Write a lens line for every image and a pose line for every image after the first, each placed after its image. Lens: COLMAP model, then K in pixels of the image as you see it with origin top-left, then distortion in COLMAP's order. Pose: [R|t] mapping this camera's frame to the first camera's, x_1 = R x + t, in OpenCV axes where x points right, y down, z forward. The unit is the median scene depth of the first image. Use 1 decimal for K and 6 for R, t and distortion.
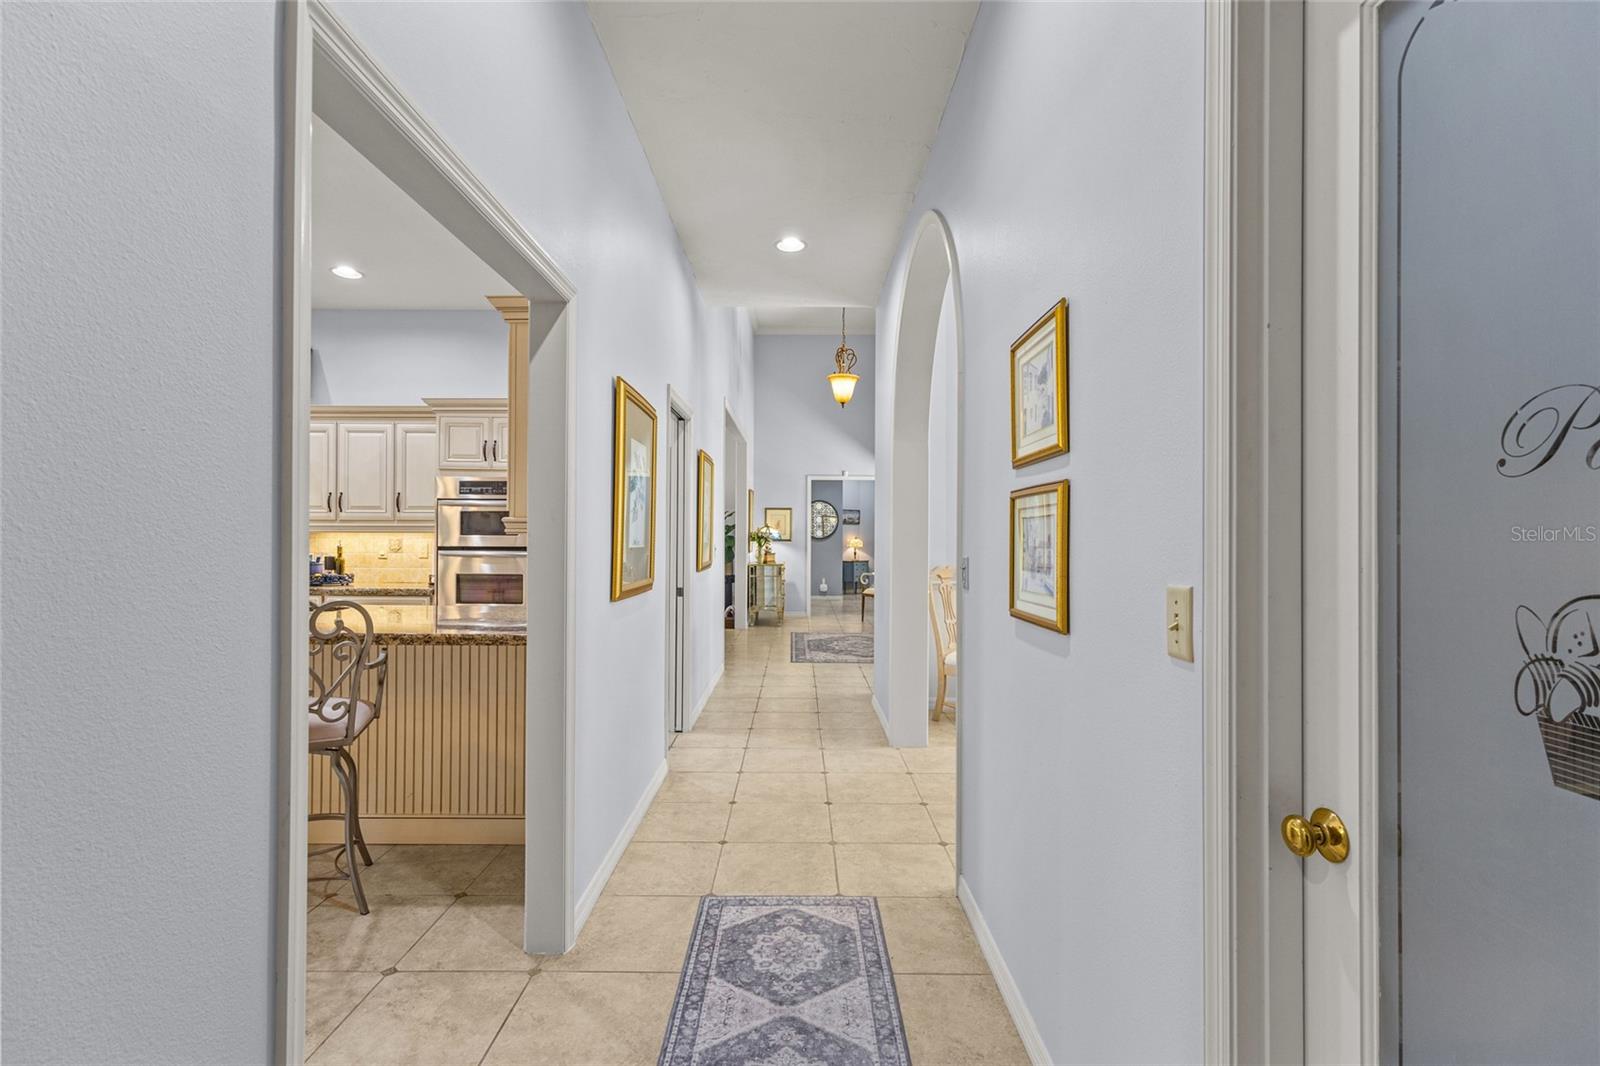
lens RADIAL K [[737.0, 0, 802.9], [0, 737.0, 530.5], [0, 0, 1]] dist [0.005795, 0.000163]
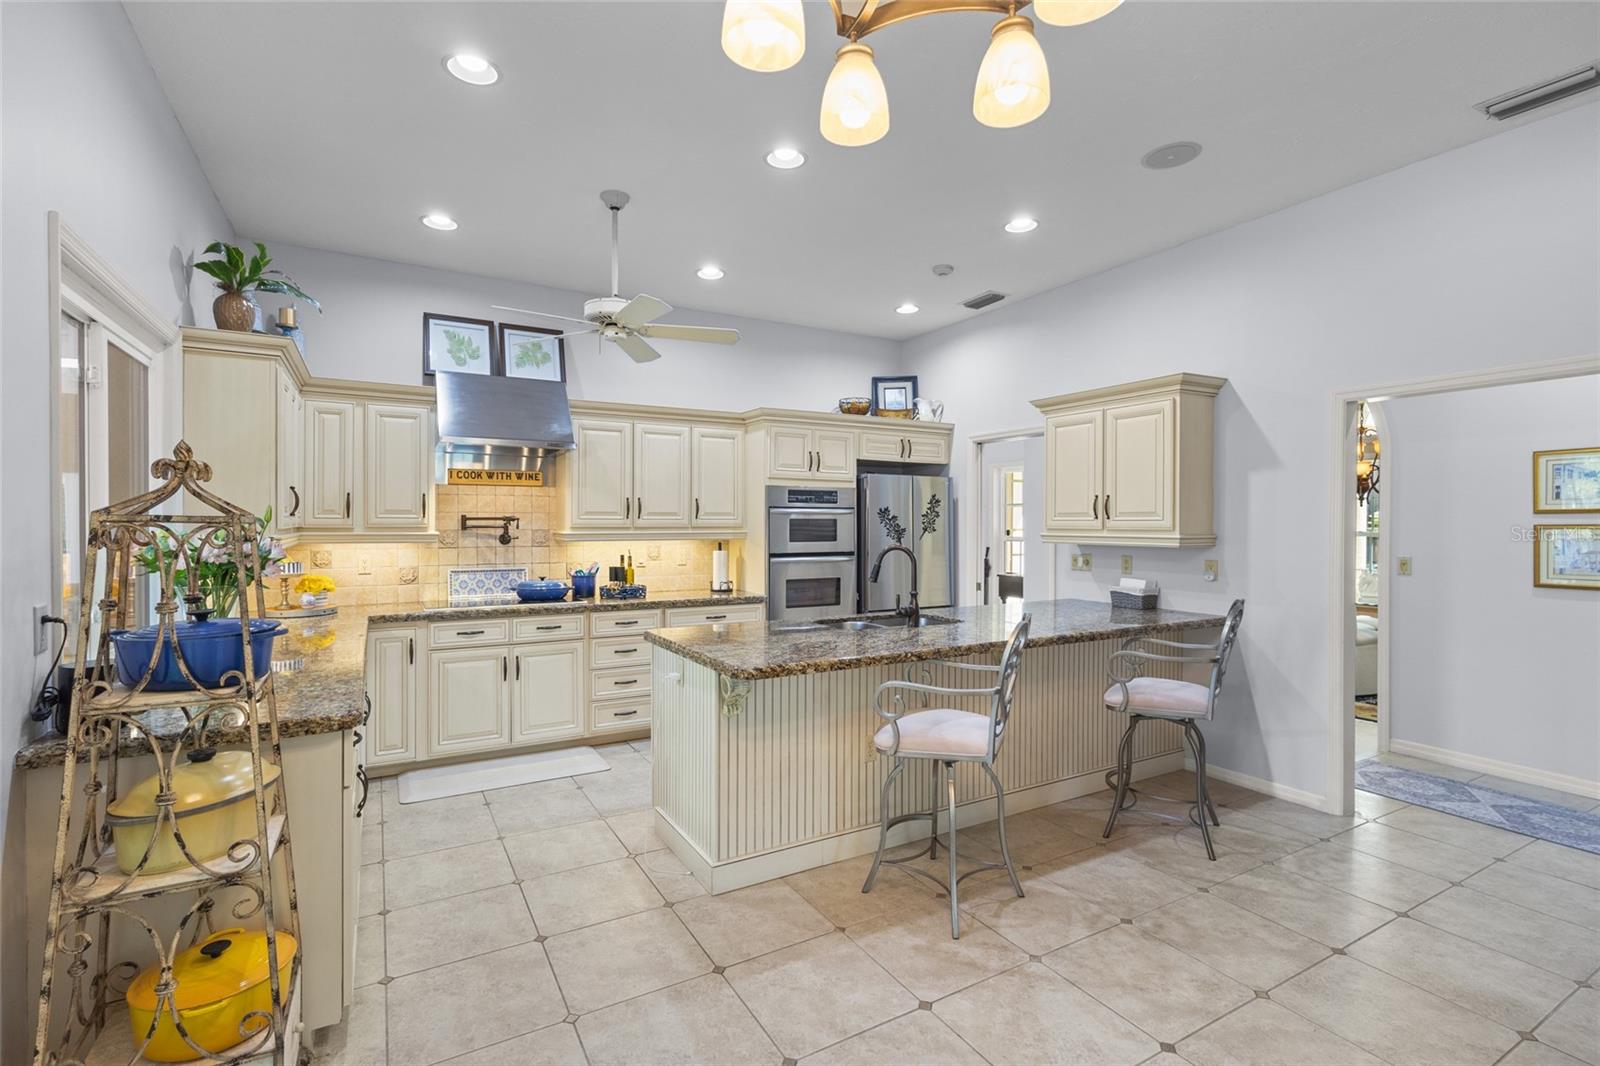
lens RADIAL K [[737.0, 0, 804.7], [0, 737.0, 526.9], [0, 0, 1]] dist [0.005795, 0.000163]
pose [[0.866968, -0.006122, 0.498325, -2.365750], [0.000483, 0.999934, 0.011445, -0.066341], [-0.498363, -0.009682, 0.866915, 0.235826]]
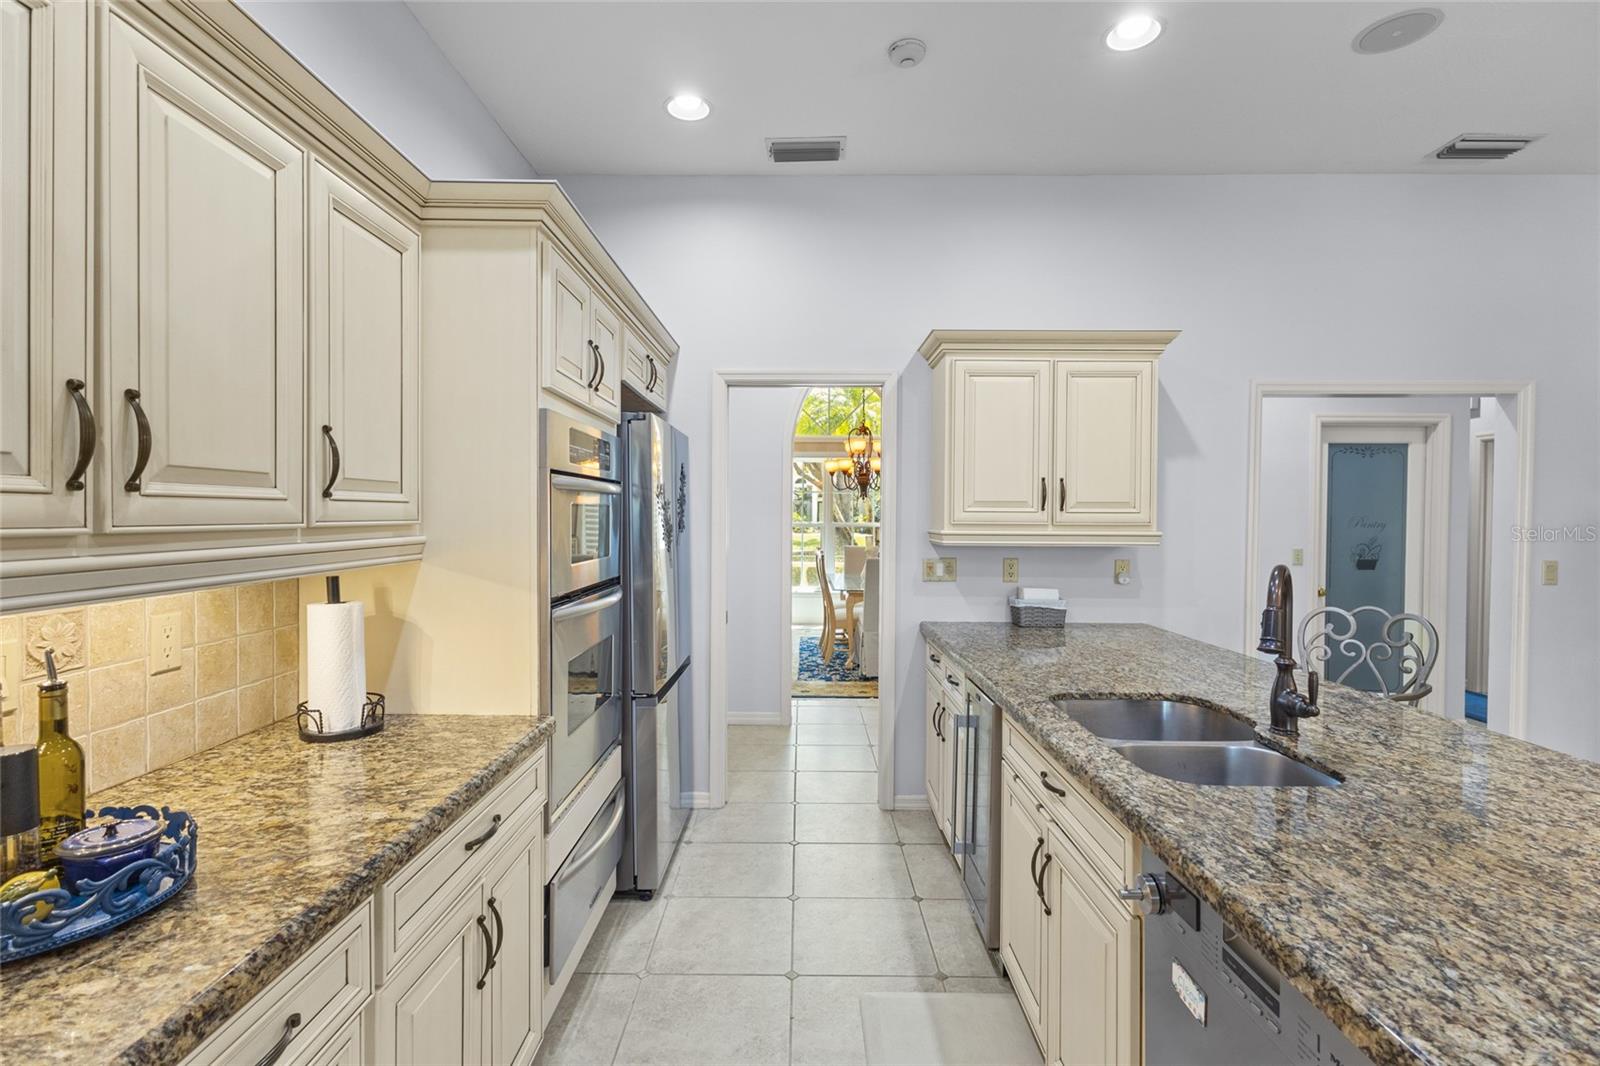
lens RADIAL K [[737.0, 0, 802.5], [0, 737.0, 531.6], [0, 0, 1]] dist [0.005795, 0.000163]
pose [[0.014201, -0.026430, 0.999550, -2.126398], [-0.007472, 0.999620, 0.026538, -0.057107], [-0.999871, -0.007846, 0.013998, 2.148868]]
